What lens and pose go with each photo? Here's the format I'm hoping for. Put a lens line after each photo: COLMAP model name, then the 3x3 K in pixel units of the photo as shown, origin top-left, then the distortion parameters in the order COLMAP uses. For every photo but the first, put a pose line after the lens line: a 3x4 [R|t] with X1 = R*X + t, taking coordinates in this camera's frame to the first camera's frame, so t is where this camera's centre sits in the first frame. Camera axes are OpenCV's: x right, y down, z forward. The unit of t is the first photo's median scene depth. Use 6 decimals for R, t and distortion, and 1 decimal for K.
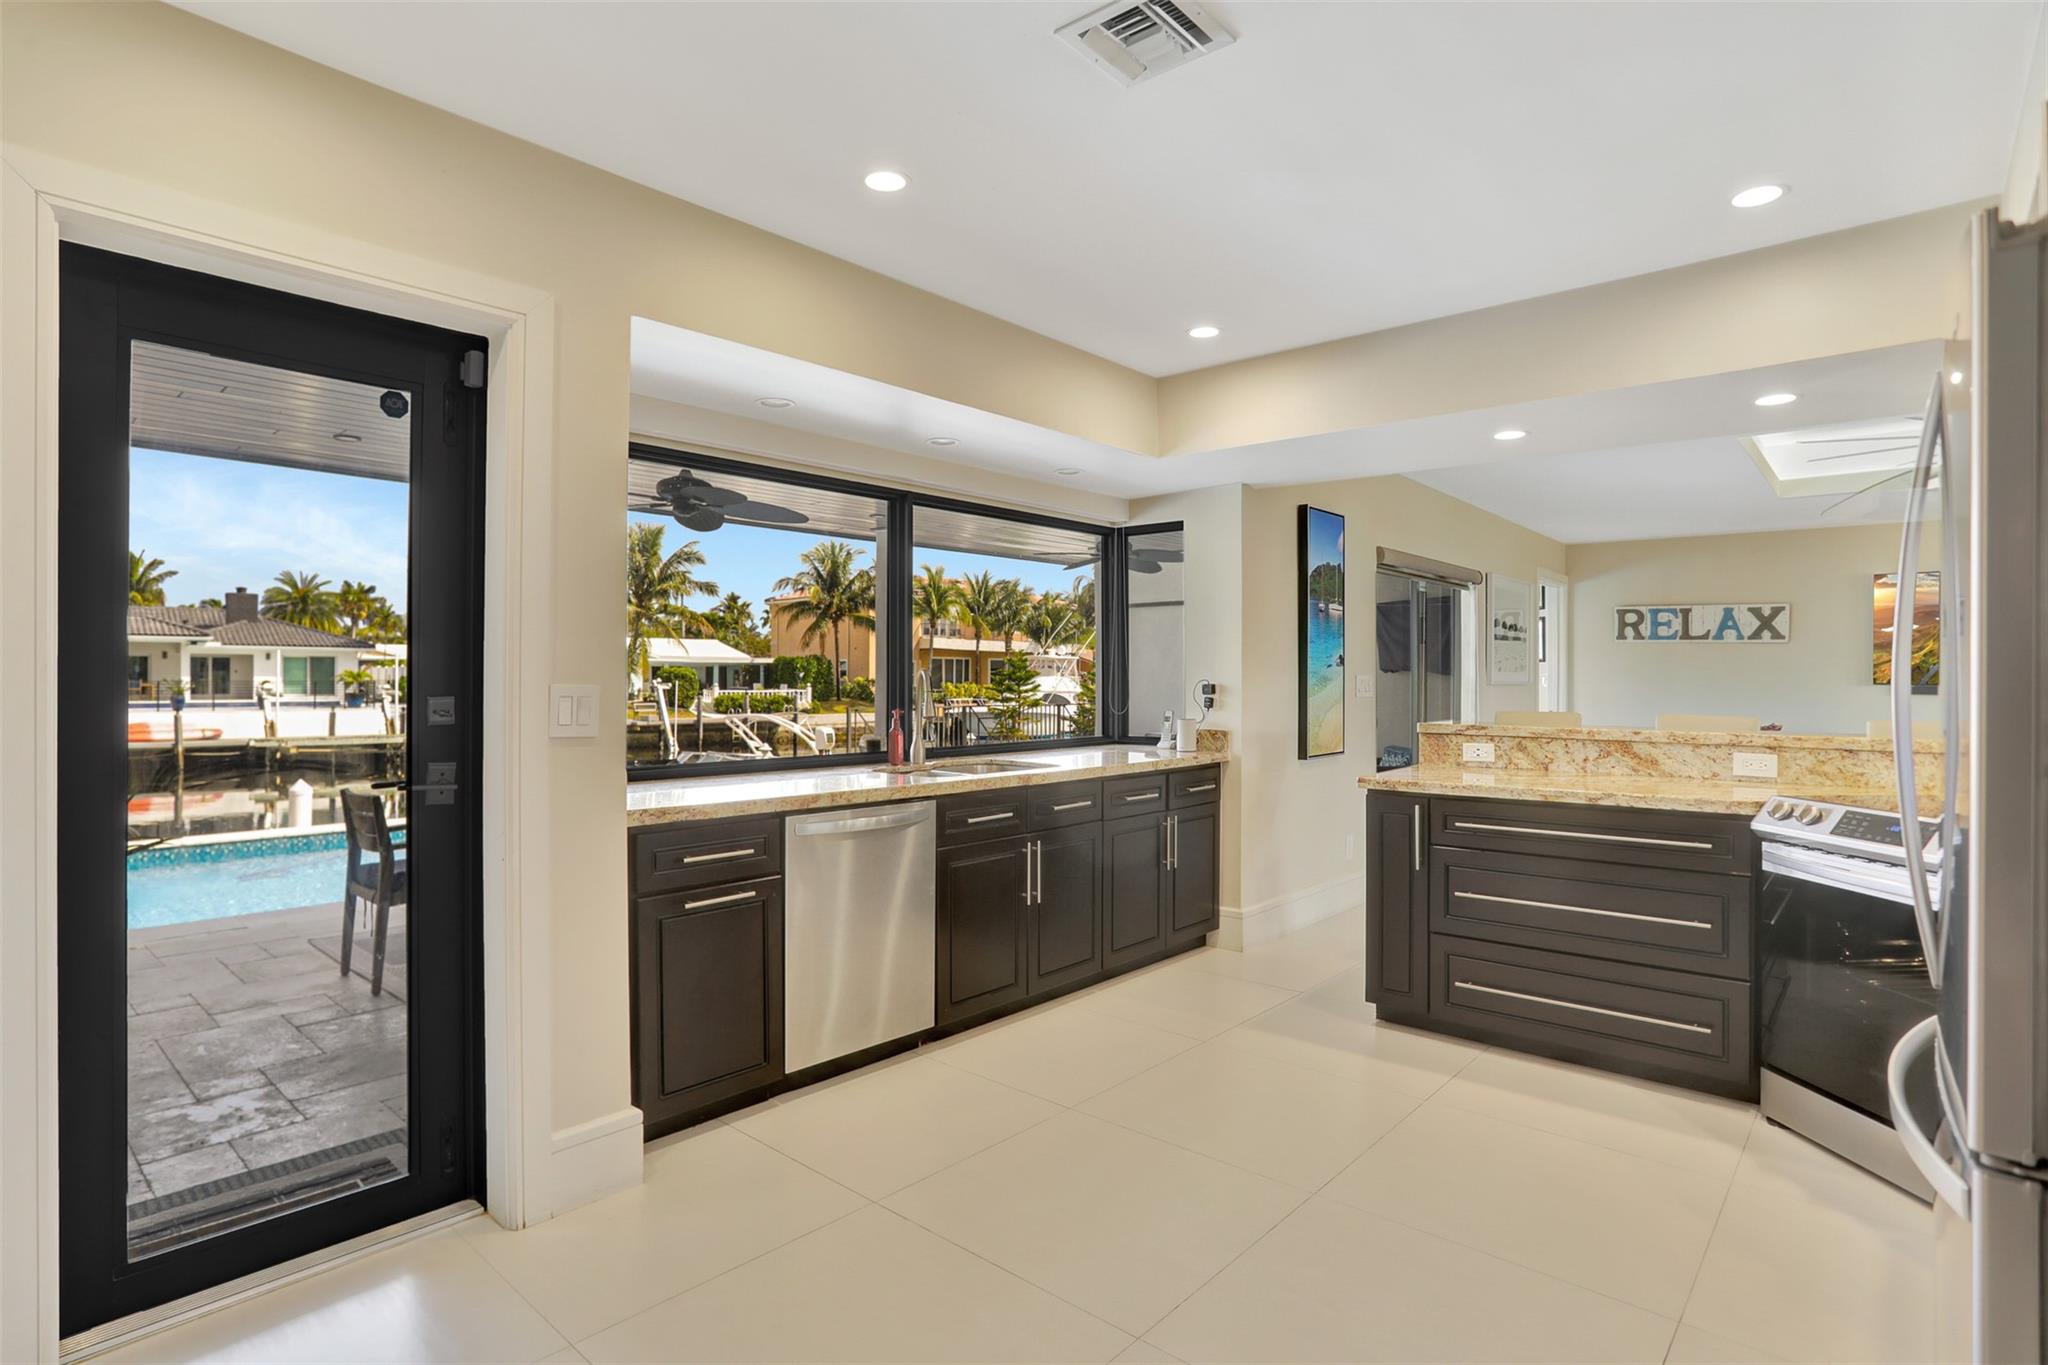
lens RADIAL K [[1009.6, 0, 990.6], [0, 1009.6, 686.5], [0, 0, 1]] dist [-0.051300, 0.021856]
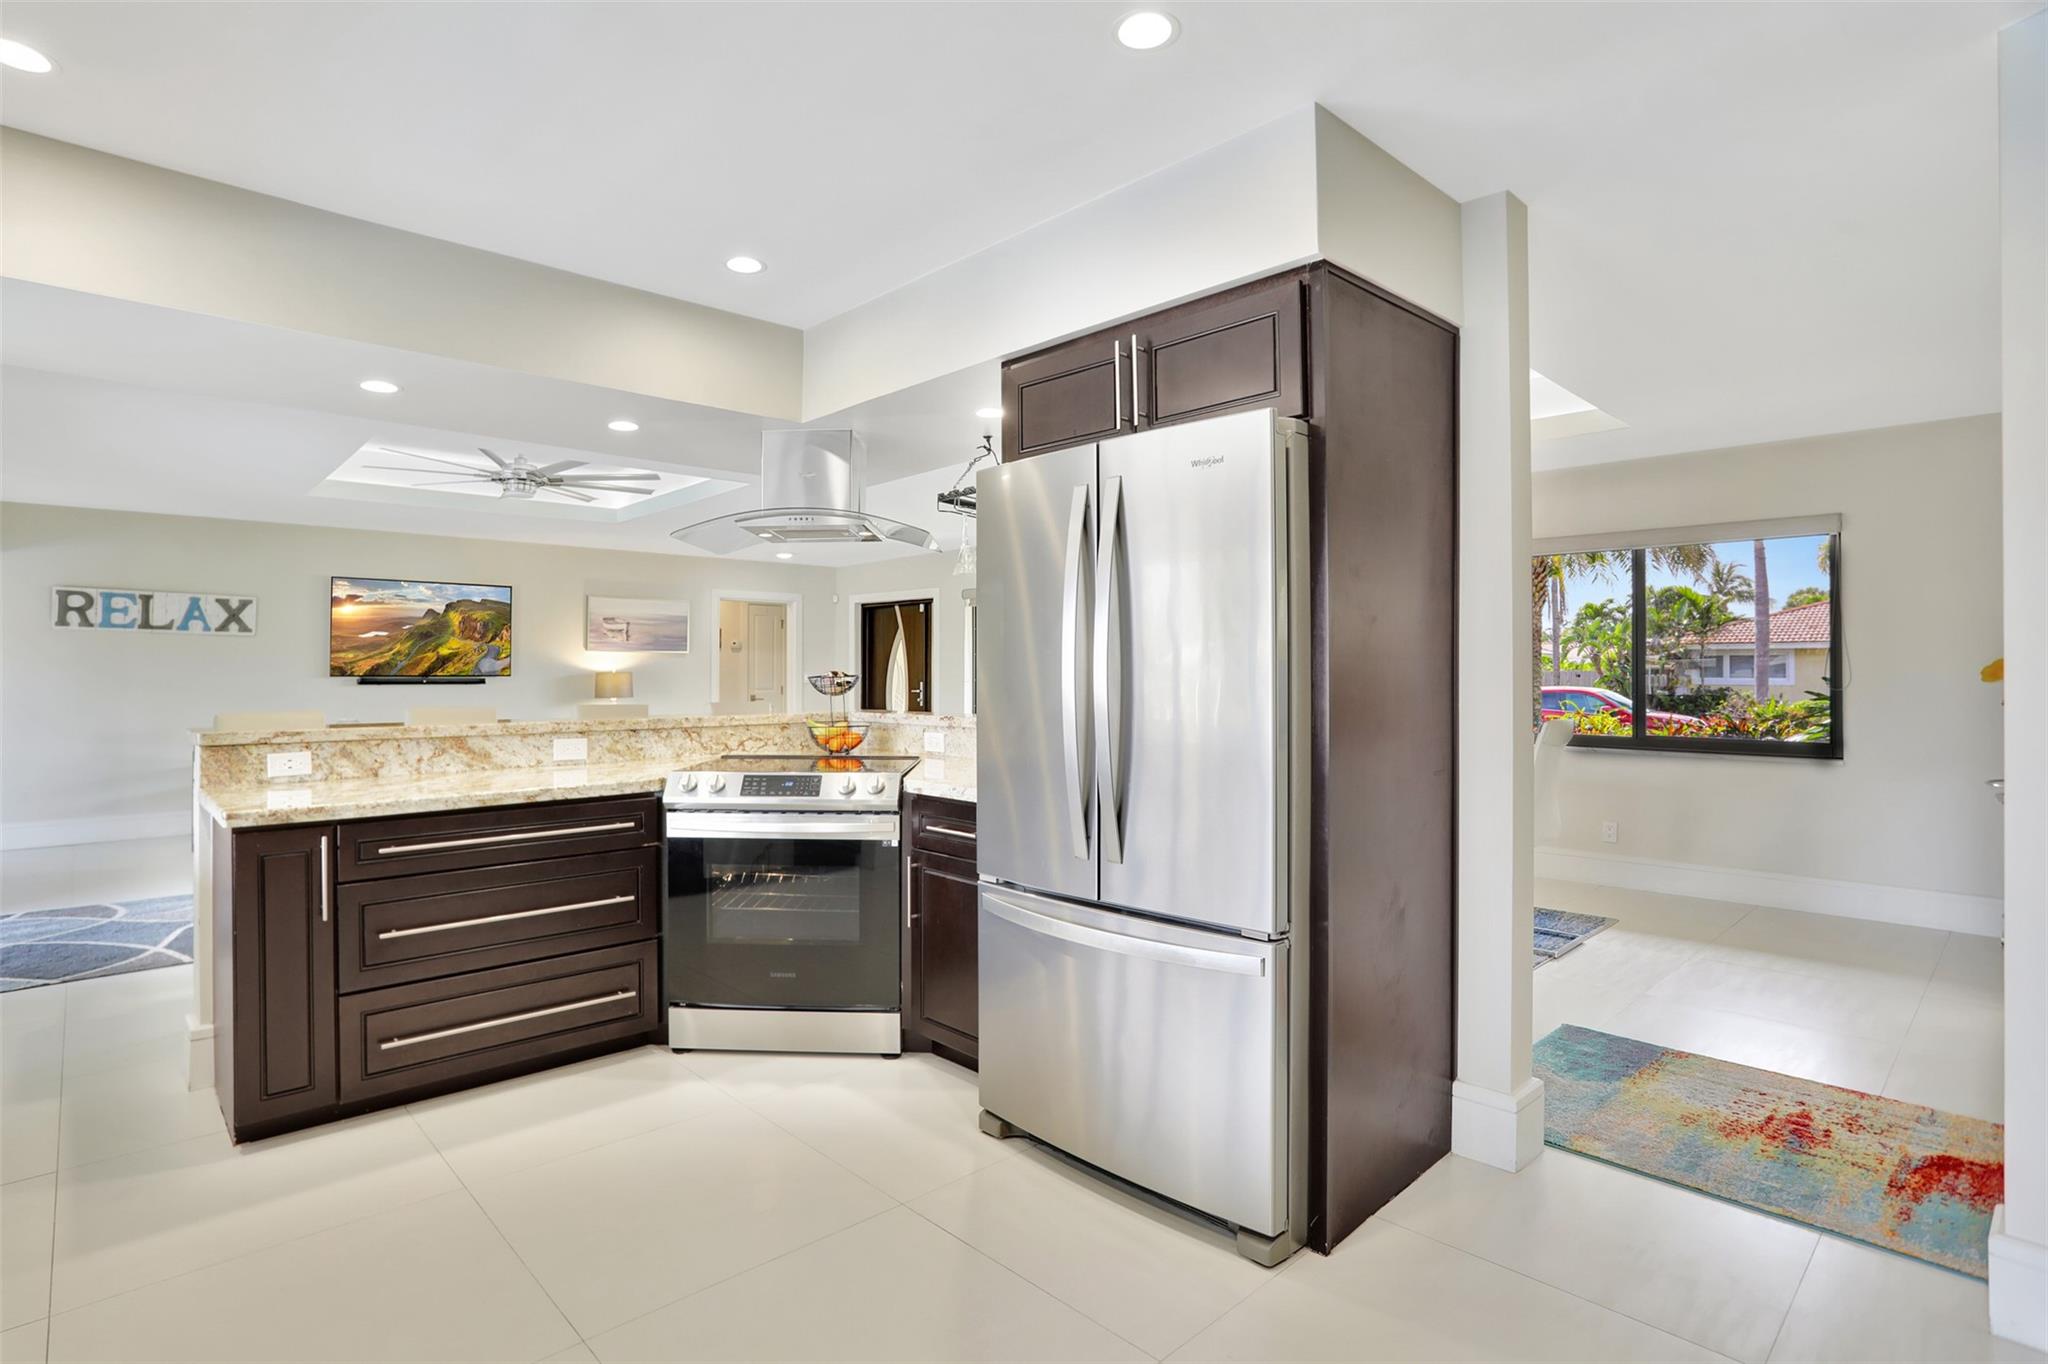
lens RADIAL K [[1009.6, 0, 969.6], [0, 1009.6, 676.1], [0, 0, 1]] dist [-0.051300, 0.021856]
pose [[0.097661, -0.008954, 0.995179, -0.117095], [0.013432, 0.999880, 0.007678, -0.001829], [-0.995129, 0.012617, 0.097769, 0.179138]]
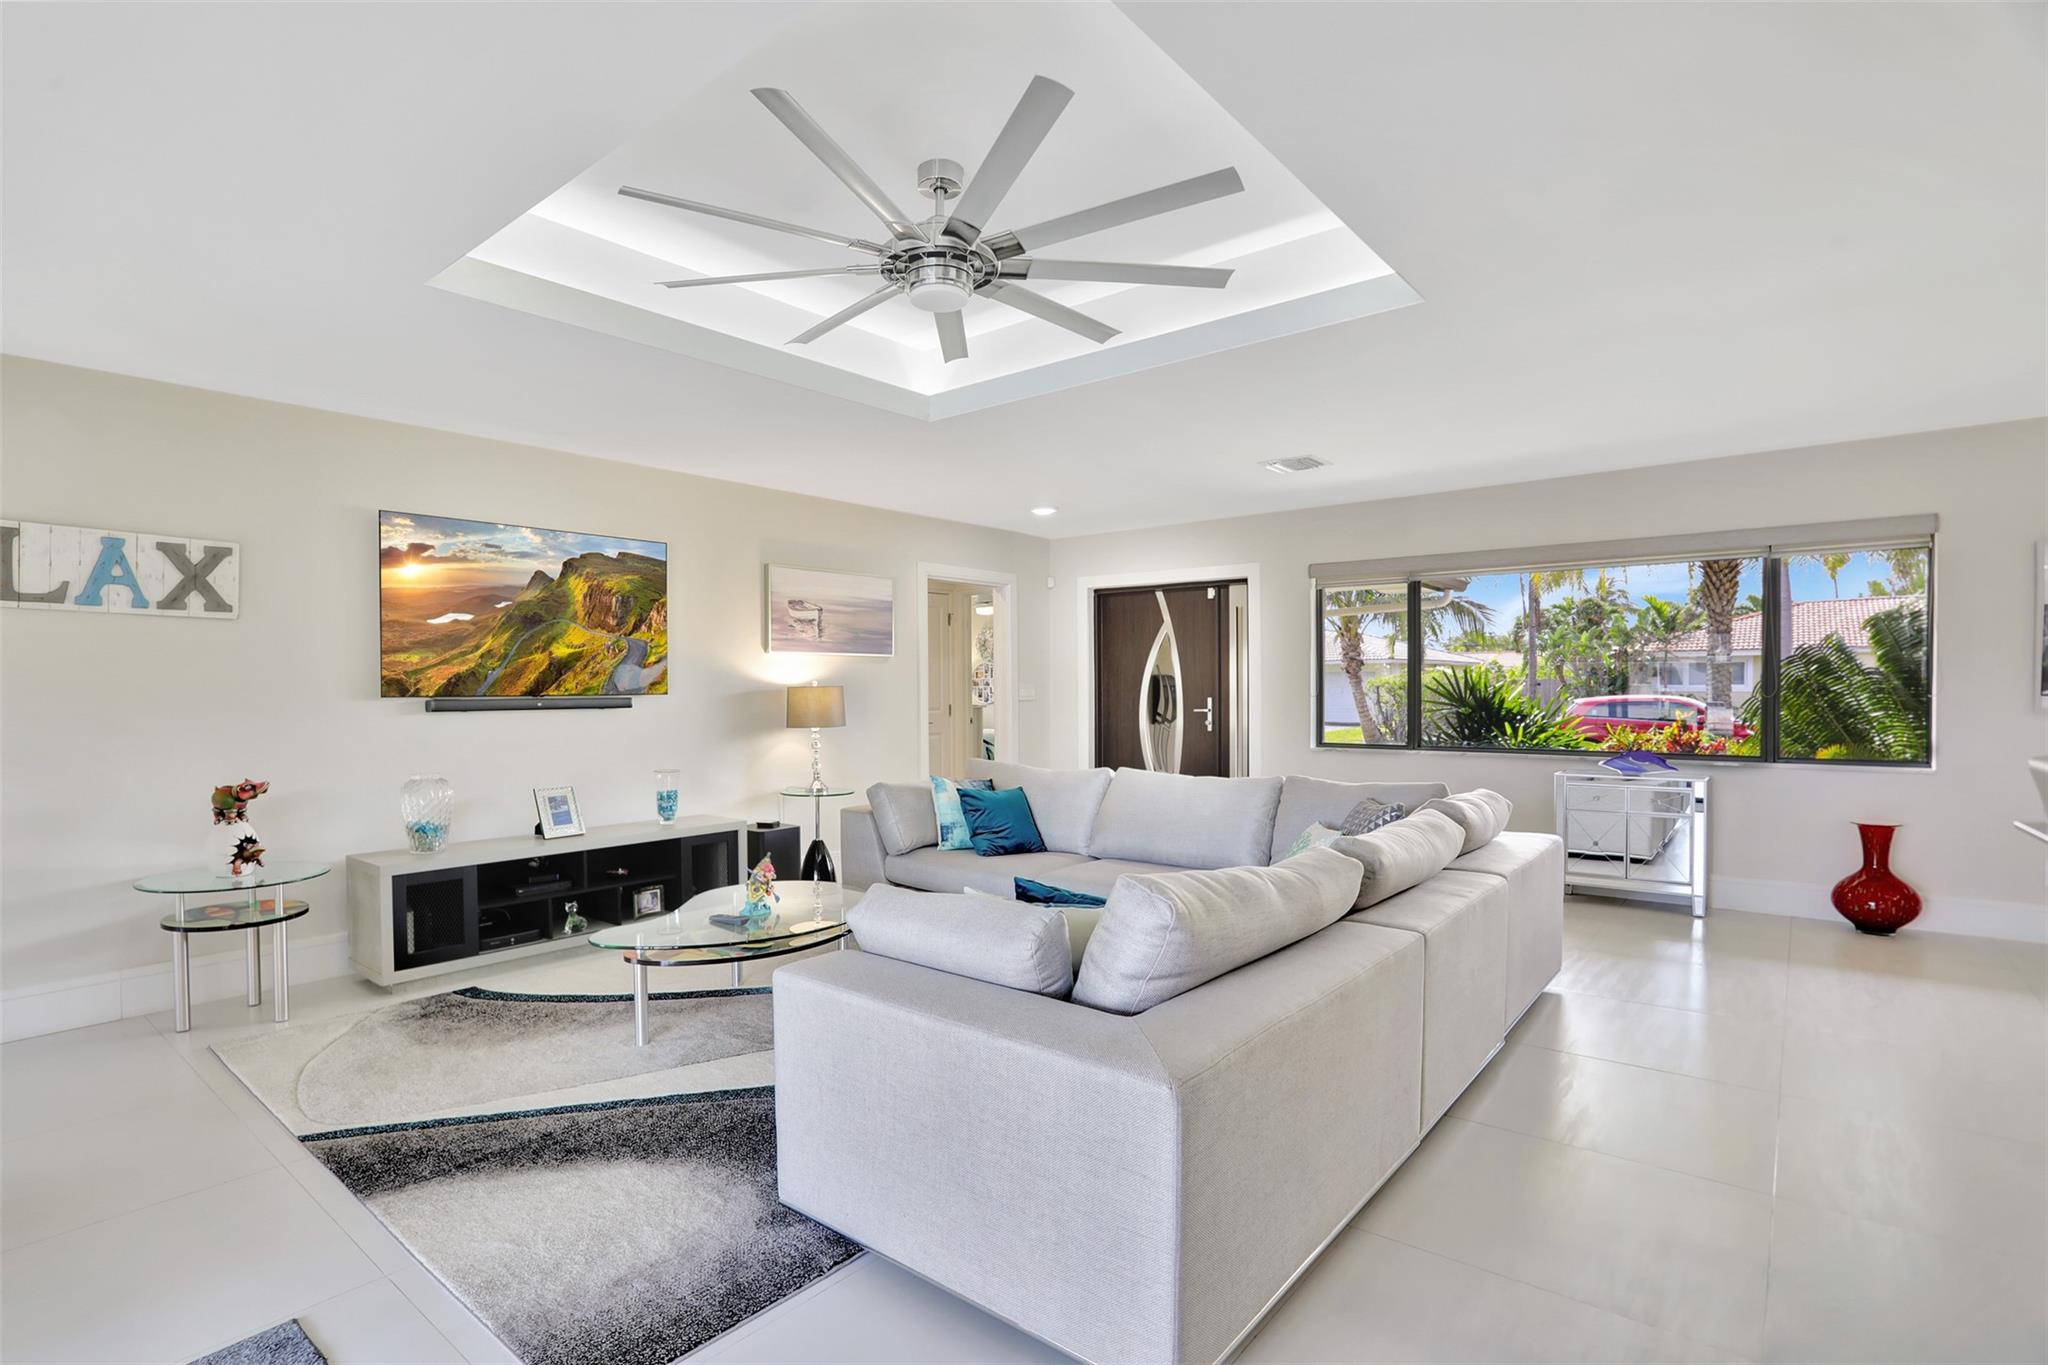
lens RADIAL K [[1009.6, 0, 986.0], [0, 1009.6, 695.3], [0, 0, 1]] dist [-0.051300, 0.021856]
pose [[-0.040027, -0.014991, 0.999086, 0.279771], [0.020638, 0.999662, 0.015827, -0.005354], [-0.998985, 0.021253, -0.039704, 0.626918]]
